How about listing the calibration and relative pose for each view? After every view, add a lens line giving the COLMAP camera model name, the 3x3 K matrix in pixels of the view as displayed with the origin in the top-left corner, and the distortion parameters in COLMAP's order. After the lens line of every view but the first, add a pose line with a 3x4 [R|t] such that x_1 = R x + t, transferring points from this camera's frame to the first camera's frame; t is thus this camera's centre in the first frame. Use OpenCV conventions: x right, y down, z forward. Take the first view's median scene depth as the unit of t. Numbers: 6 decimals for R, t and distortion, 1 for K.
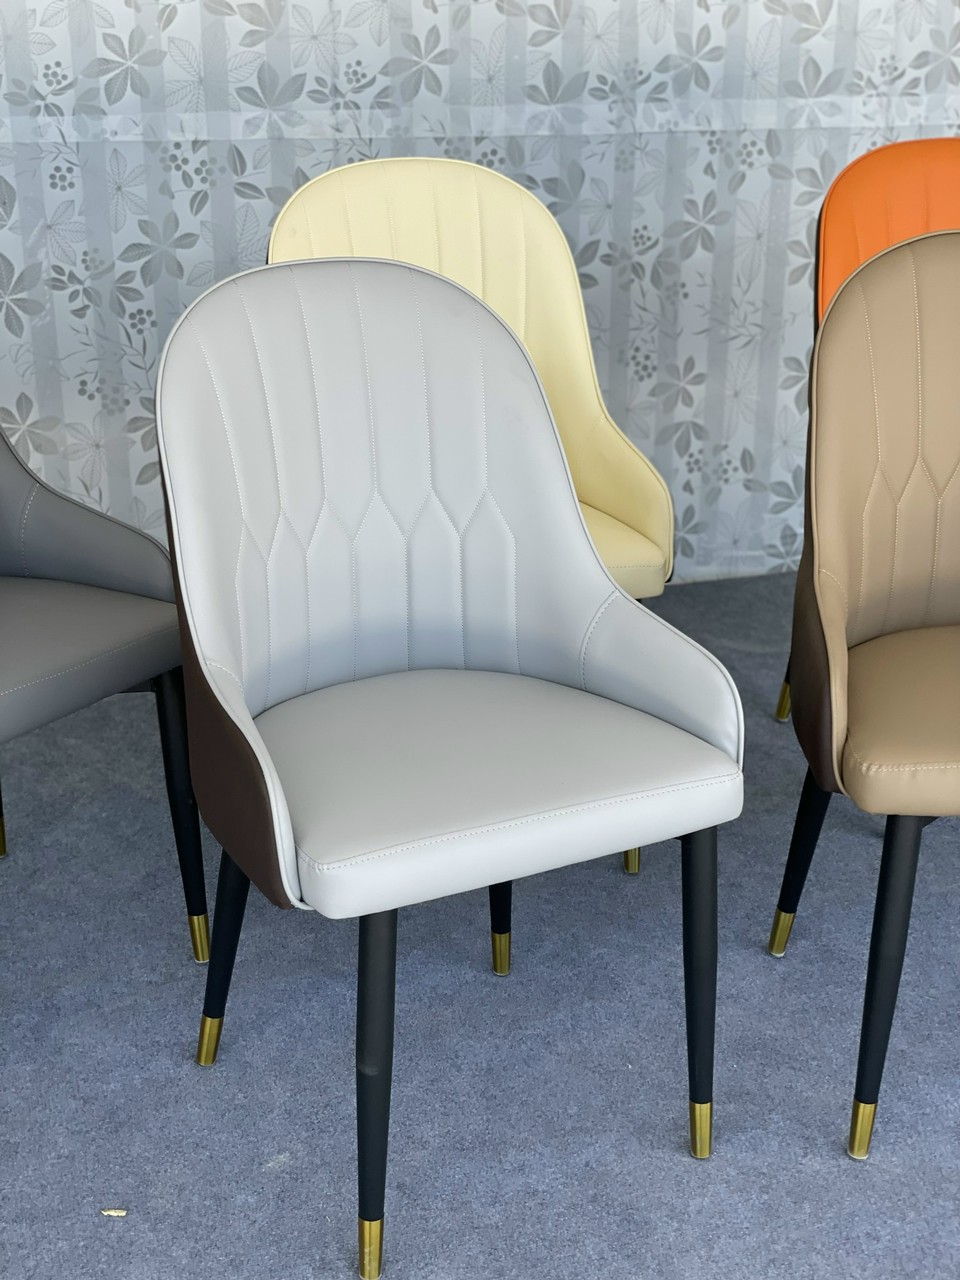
lens RADIAL K [[2005.3, 0, 478.3], [0, 2005.3, 652.4], [0, 0, 1]] dist [0.016070, 0.000000]
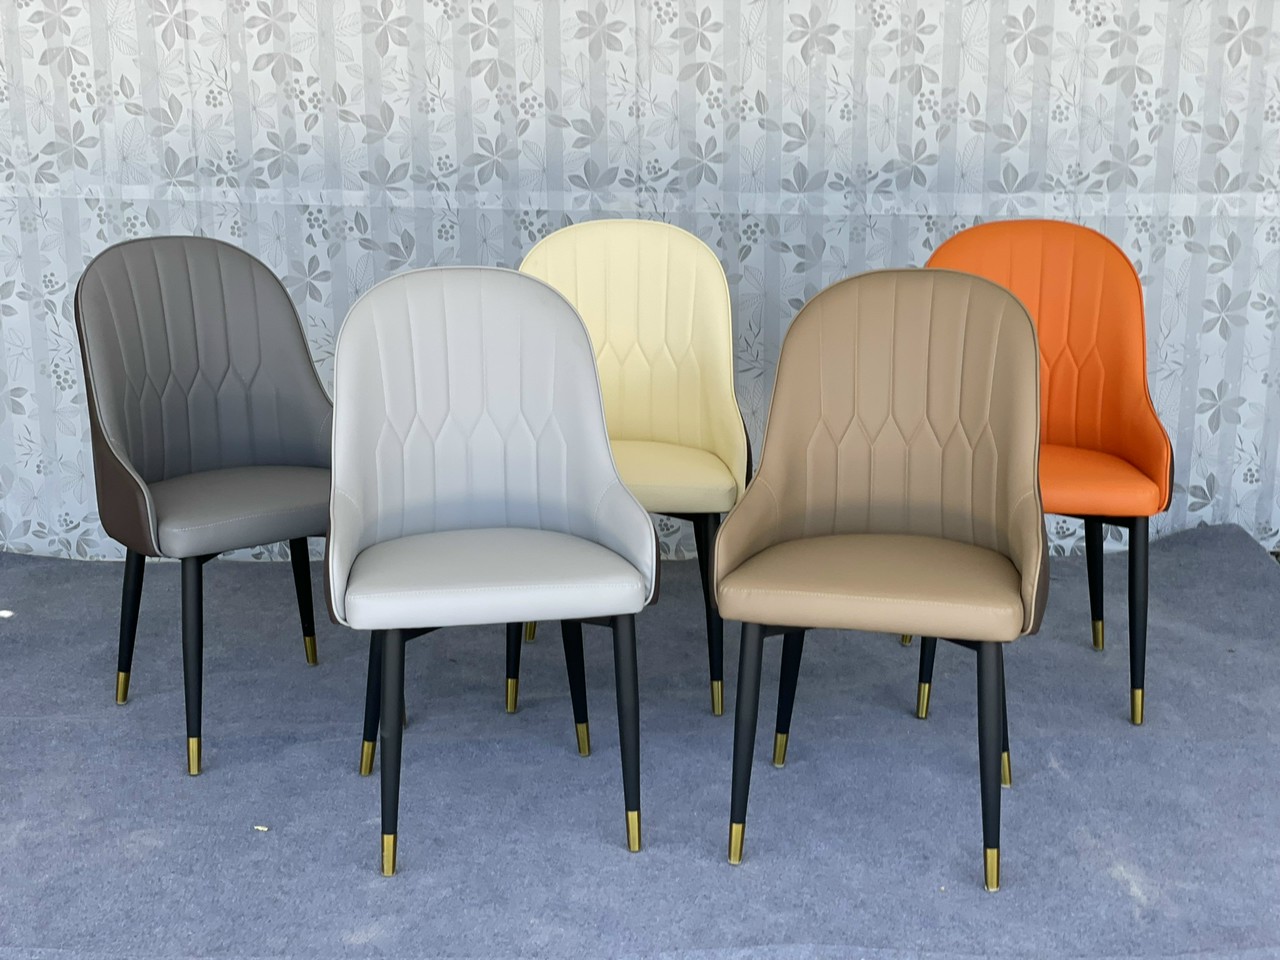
lens RADIAL K [[2005.3, 0, 643.8], [0, 2005.3, 471.1], [0, 0, 1]] dist [0.016070, 0.000000]
pose [[0.952728, 0.062059, -0.297419, 0.367617], [-0.104716, 0.986009, -0.129698, 0.109036], [0.285208, 0.154711, 0.945897, -0.314236]]
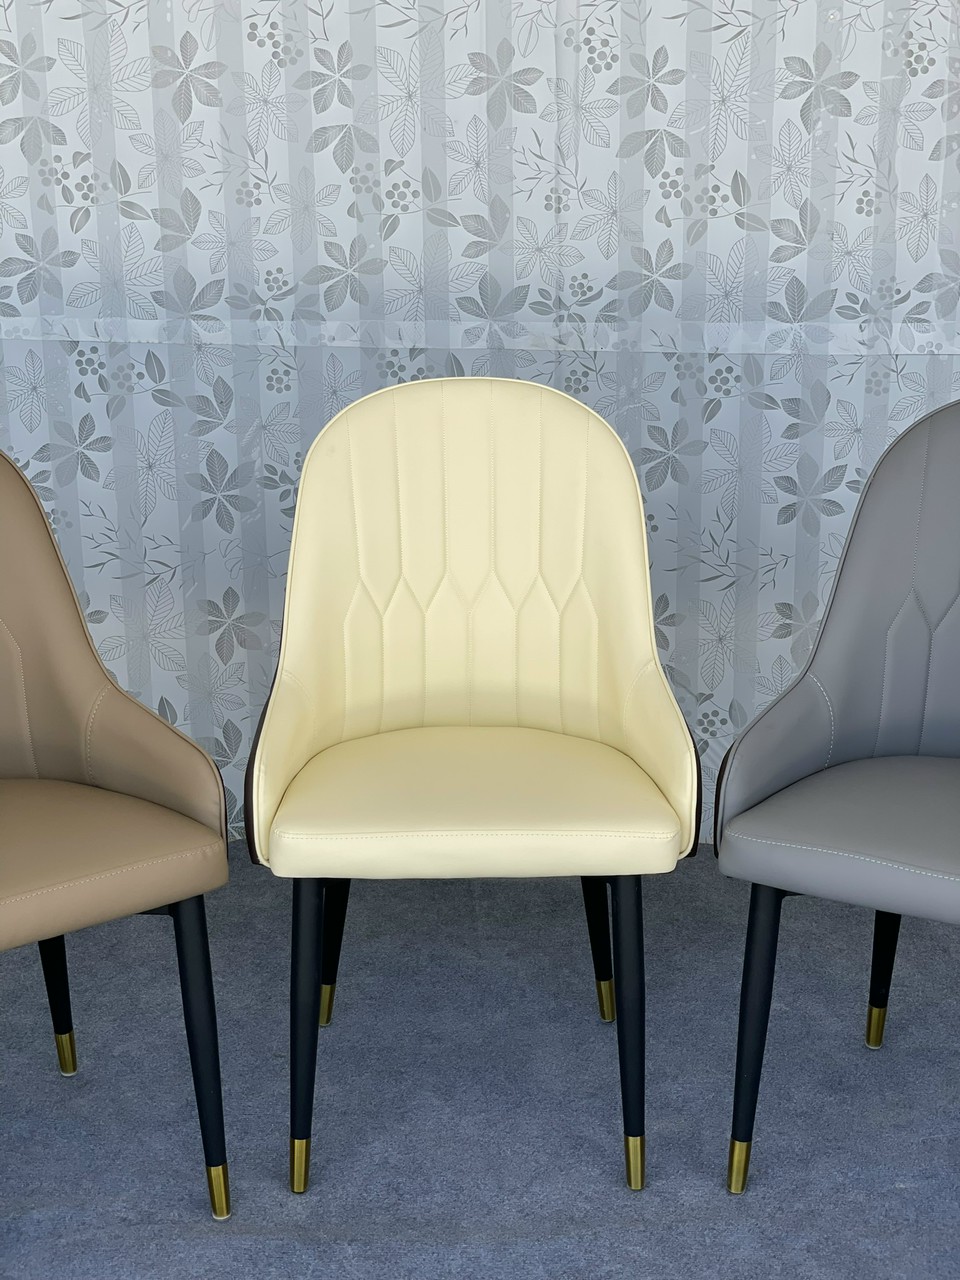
lens RADIAL K [[2005.3, 0, 475.4], [0, 2005.3, 644.6], [0, 0, 1]] dist [0.016070, 0.000000]
pose [[0.947770, 0.075231, -0.309955, 0.204469], [-0.107804, 0.990152, -0.089315, -0.023333], [0.300183, 0.118065, 0.946547, 0.083360]]
